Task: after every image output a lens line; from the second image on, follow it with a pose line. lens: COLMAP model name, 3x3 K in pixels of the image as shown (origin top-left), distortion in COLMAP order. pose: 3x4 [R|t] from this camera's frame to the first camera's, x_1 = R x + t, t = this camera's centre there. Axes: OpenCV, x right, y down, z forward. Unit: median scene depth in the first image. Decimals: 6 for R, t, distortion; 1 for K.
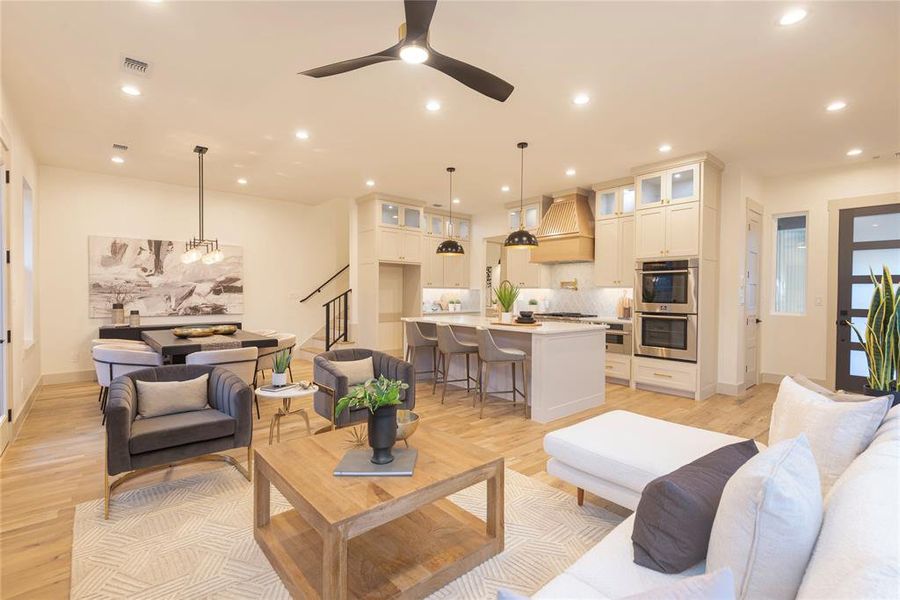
lens RADIAL K [[404.4, 0, 448.3], [0, 404.4, 298.7], [0, 0, 1]] dist [0.032291, -0.020657]
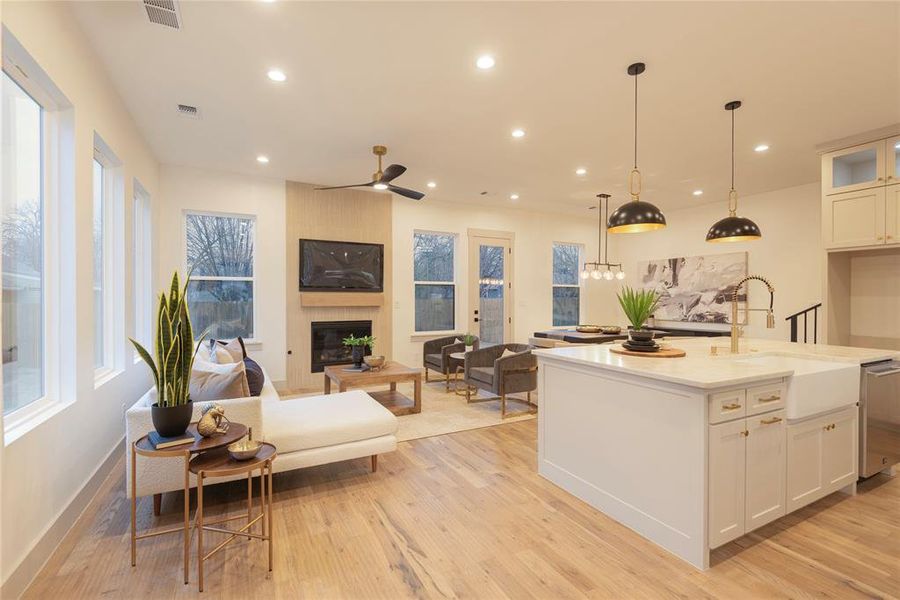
lens RADIAL K [[404.4, 0, 448.3], [0, 404.4, 298.7], [0, 0, 1]] dist [0.032291, -0.020657]
pose [[-0.237603, -0.006459, -0.971341, 0.638852], [-0.016483, 0.999861, -0.002617, -0.008413], [0.971222, 0.015389, -0.237677, 0.638251]]
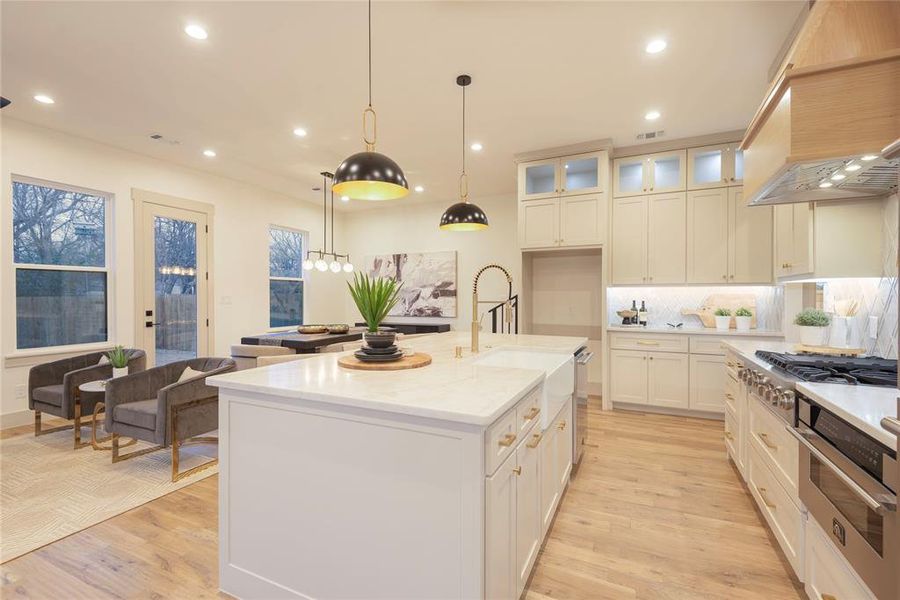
lens RADIAL K [[403.1, 0, 447.7], [0, 403.1, 299.5], [0, 0, 1]] dist [0.022304, -0.013522]
pose [[0.397097, 0.000560, -0.917777, 0.462588], [-0.009175, 0.999952, -0.003360, -0.003959], [0.917731, 0.009755, 0.397083, 0.661535]]
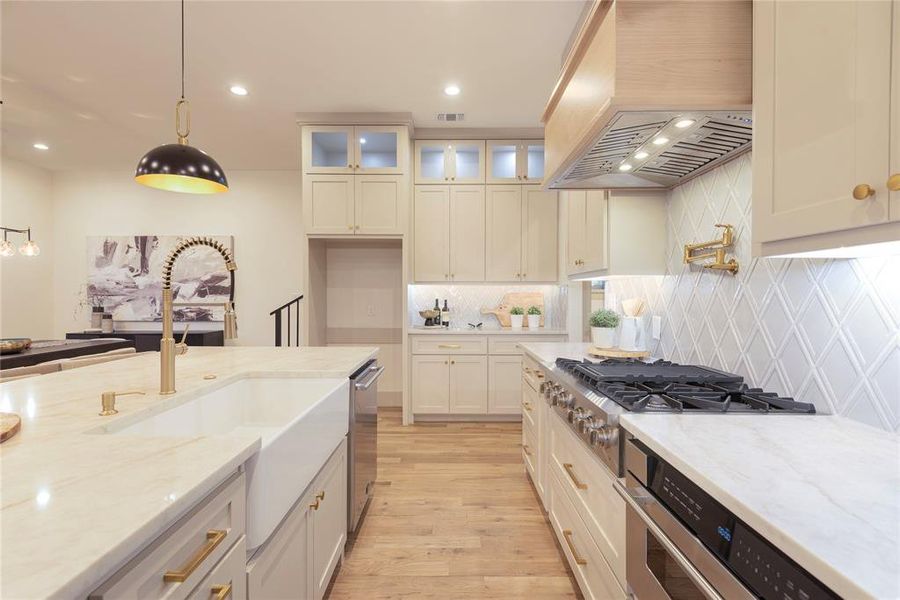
lens RADIAL K [[403.1, 0, 447.7], [0, 403.1, 299.5], [0, 0, 1]] dist [0.022304, -0.013522]
pose [[0.751277, 0.002609, -0.659981, 0.374900], [-0.005412, 0.999983, -0.002208, -0.006159], [0.659964, 0.005231, 0.751279, 0.777930]]
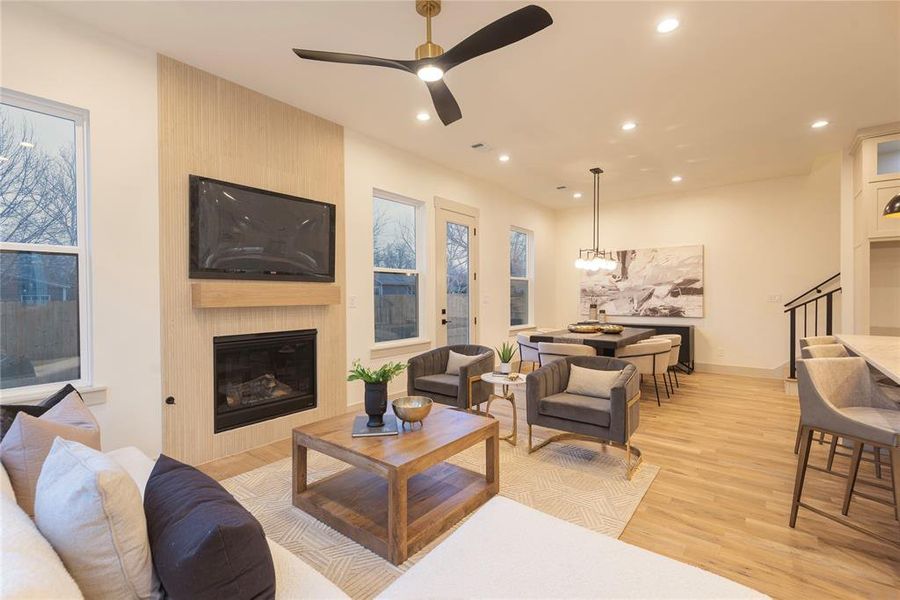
lens RADIAL K [[402.6, 0, 447.6], [0, 402.6, 299.5], [0, 0, 1]] dist [0.034323, -0.024087]
pose [[0.180653, 0.000791, -0.983547, 0.339500], [-0.006777, 0.999977, -0.000440, 0.000442], [0.983524, 0.006745, 0.180654, 0.297680]]
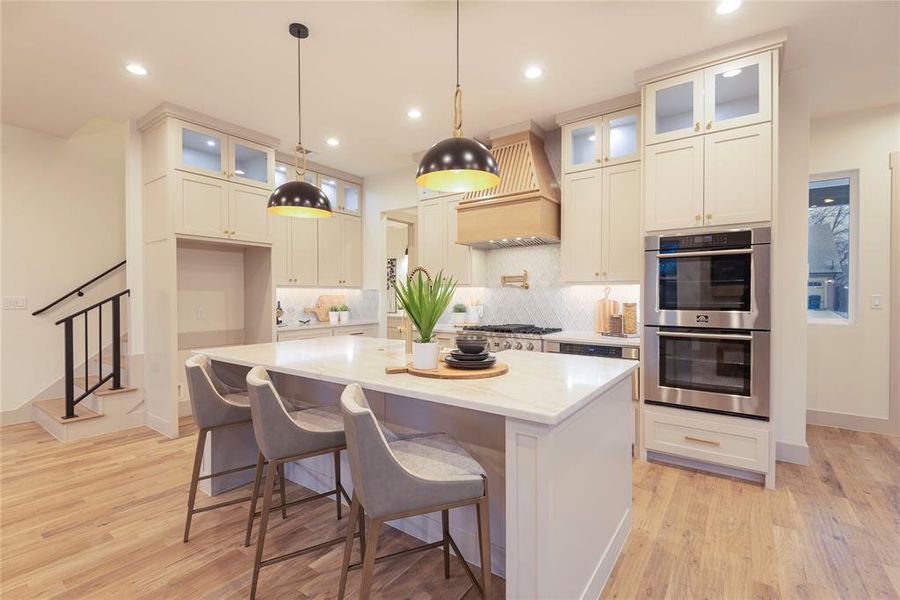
lens RADIAL K [[404.4, 0, 448.3], [0, 404.4, 298.7], [0, 0, 1]] dist [0.032291, -0.020657]
pose [[0.974181, -0.011651, 0.225467, 0.055805], [0.012435, 0.999921, -0.002057, -0.006223], [-0.225425, 0.004808, 0.974249, 0.441880]]
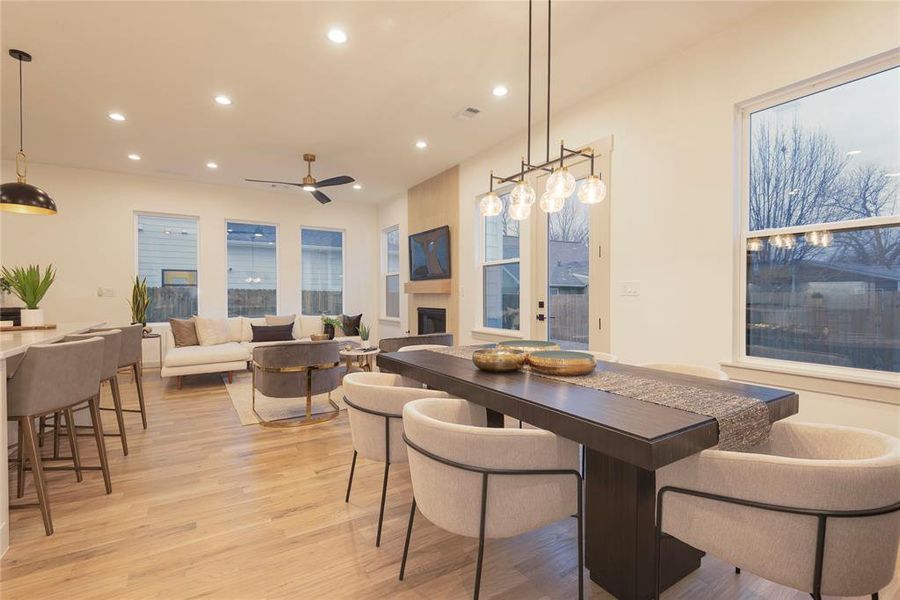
lens RADIAL K [[404.4, 0, 448.3], [0, 404.4, 298.7], [0, 0, 1]] dist [0.032291, -0.020657]
pose [[-0.987415, -0.007264, 0.157985, -0.449594], [-0.003505, 0.999704, 0.024055, -0.000516], [-0.158113, 0.023199, -0.987148, 1.139959]]
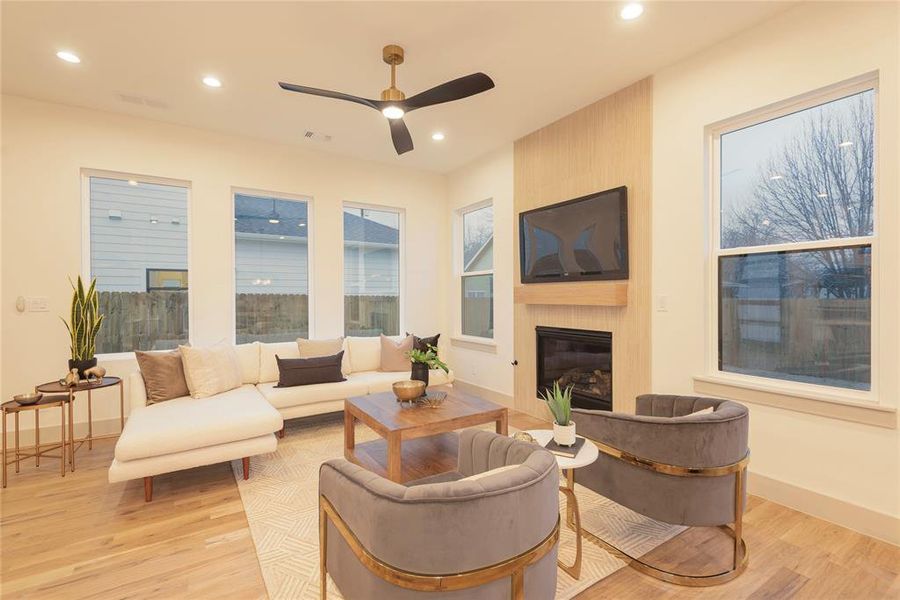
lens RADIAL K [[403.1, 0, 447.7], [0, 403.1, 299.5], [0, 0, 1]] dist [0.022304, -0.013522]
pose [[-0.988224, -0.005288, 0.152926, -0.159273], [-0.001682, 0.999718, 0.023698, -0.010932], [-0.153008, 0.023161, -0.987954, 0.786040]]
